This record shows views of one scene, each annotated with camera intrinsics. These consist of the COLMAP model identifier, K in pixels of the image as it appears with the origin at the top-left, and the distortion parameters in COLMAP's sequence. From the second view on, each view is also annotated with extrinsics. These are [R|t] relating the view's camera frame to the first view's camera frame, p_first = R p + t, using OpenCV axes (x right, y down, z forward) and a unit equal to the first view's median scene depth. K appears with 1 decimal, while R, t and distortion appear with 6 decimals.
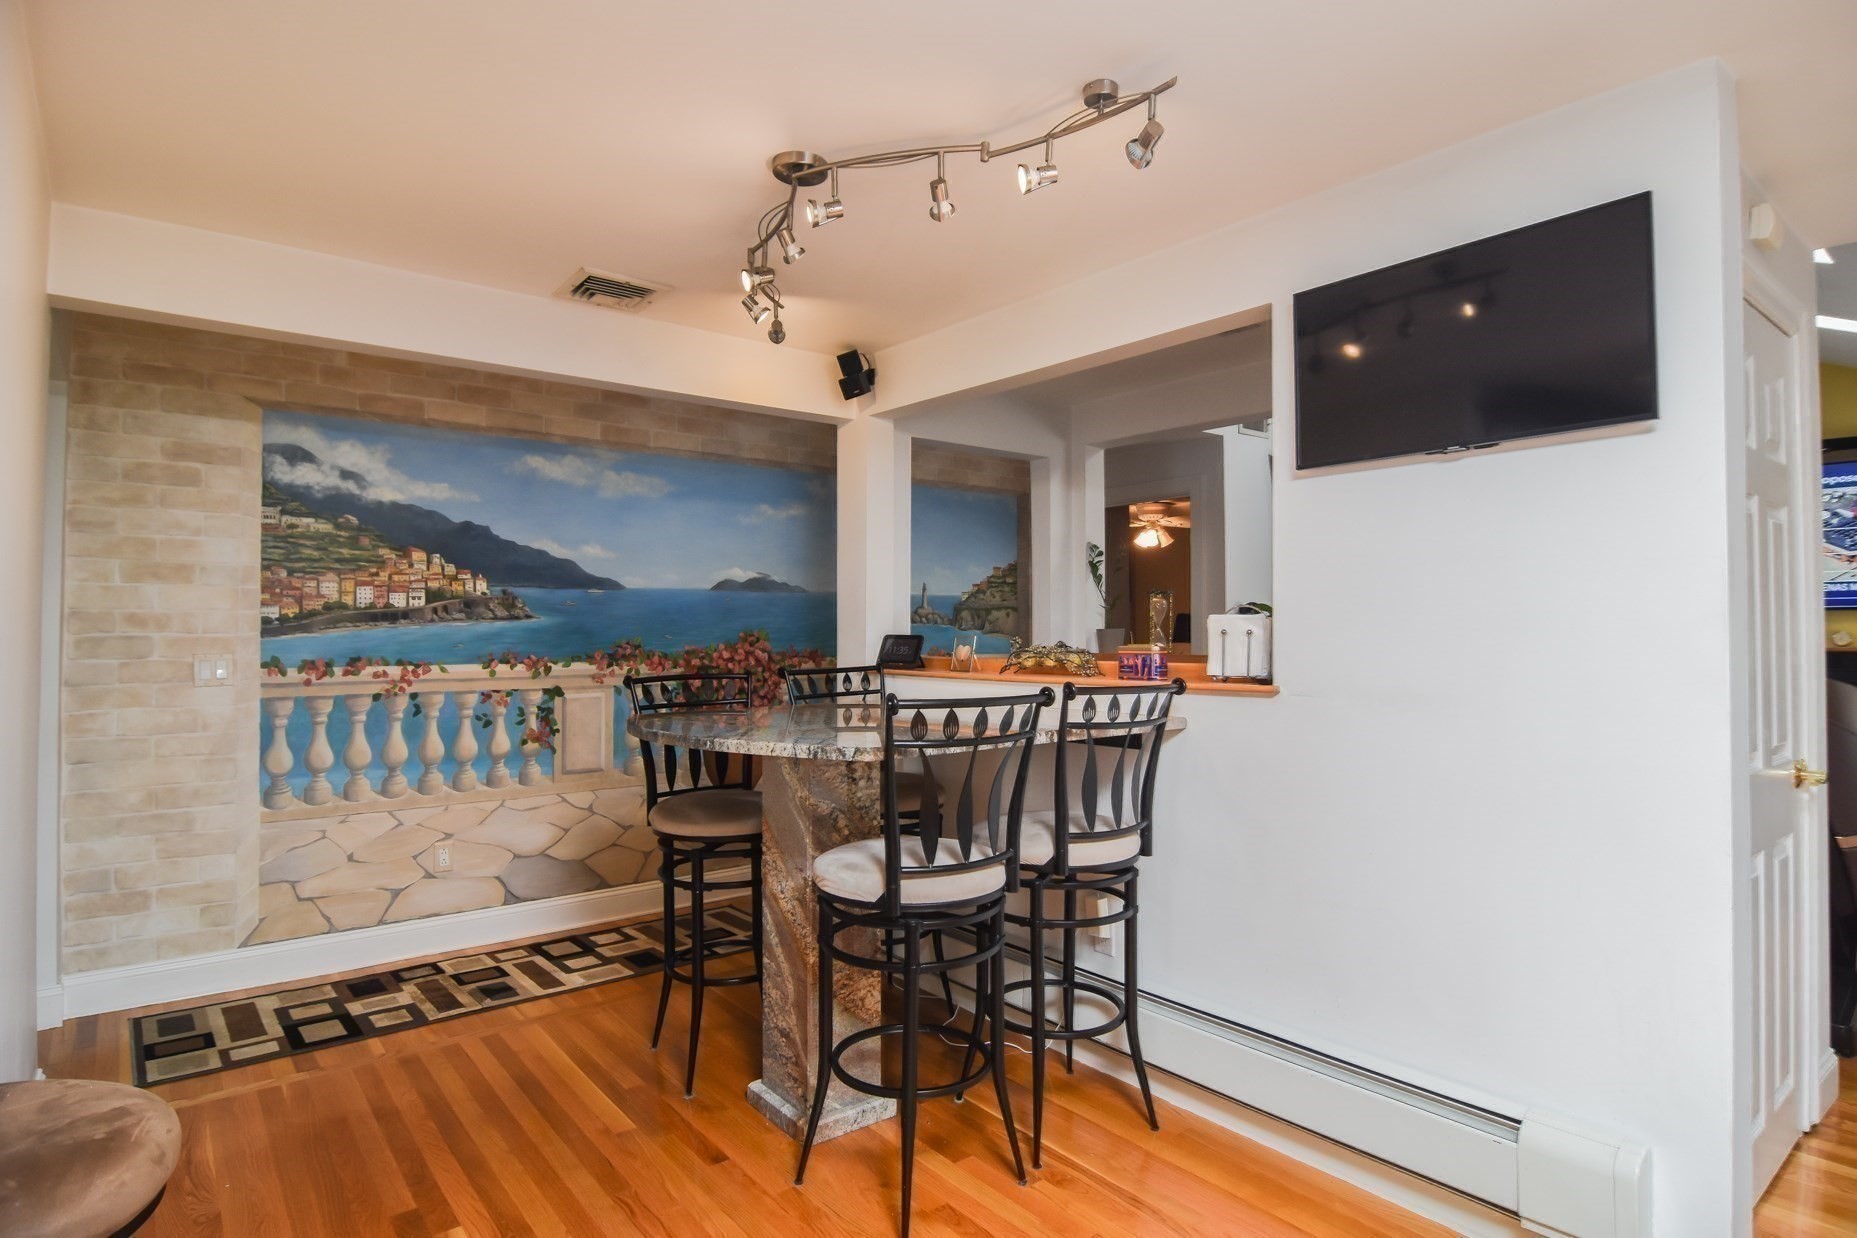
lens RADIAL K [[994.7, 0, 933.9], [0, 994.7, 621.2], [0, 0, 1]] dist [-0.007002, -0.008641]
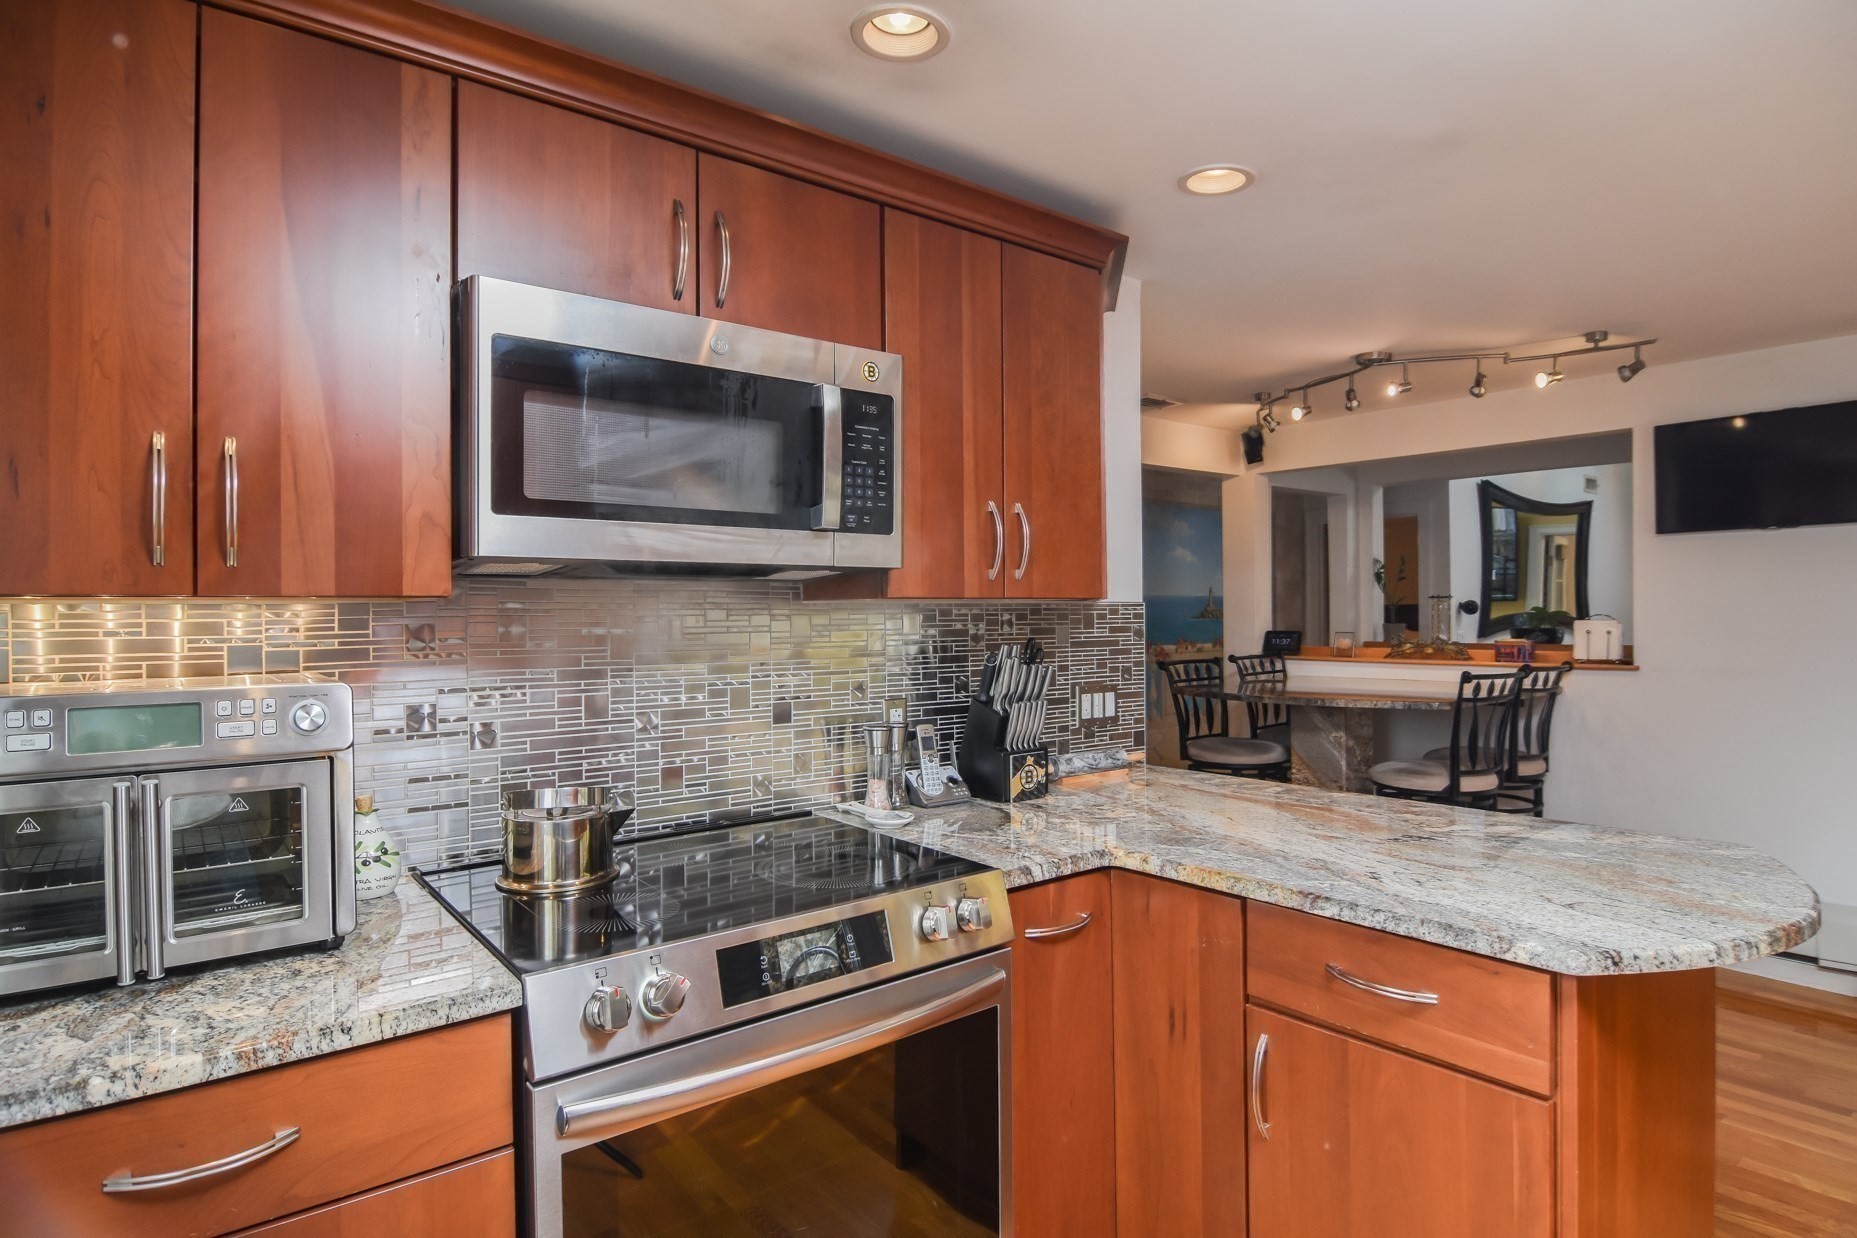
lens RADIAL K [[994.7, 0, 935.5], [0, 994.7, 624.9], [0, 0, 1]] dist [-0.007002, -0.008641]
pose [[0.999884, -0.007029, -0.013488, -0.742857], [0.007337, 0.999710, 0.022947, -0.044649], [0.013322, -0.023043, 0.999646, -0.599414]]
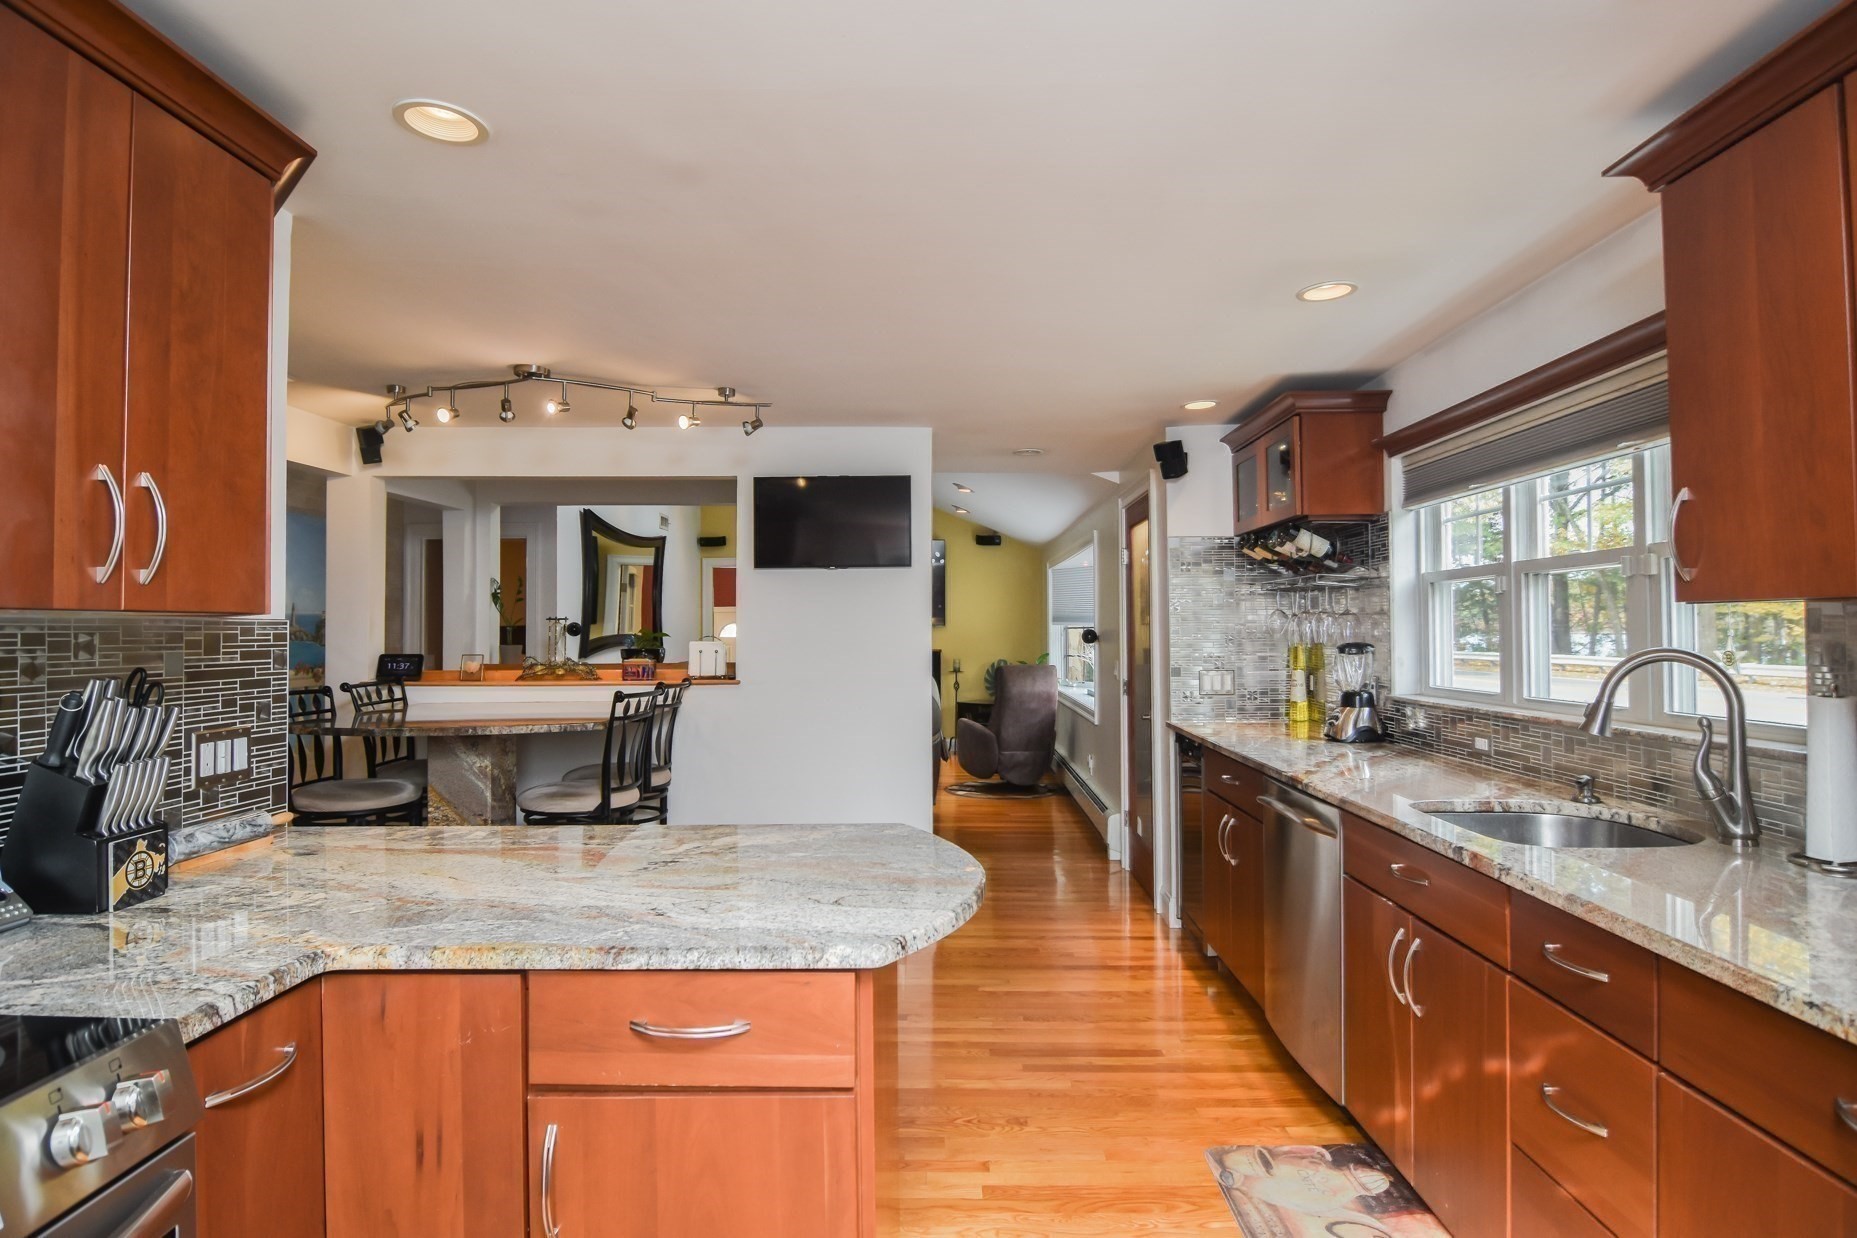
lens RADIAL K [[994.7, 0, 917.2], [0, 994.7, 620.8], [0, 0, 1]] dist [-0.007002, -0.008641]
pose [[0.644551, 0.005951, 0.764538, -0.841786], [-0.006287, 0.999977, -0.002484, -0.043072], [-0.764535, -0.003205, 0.644574, -0.455777]]
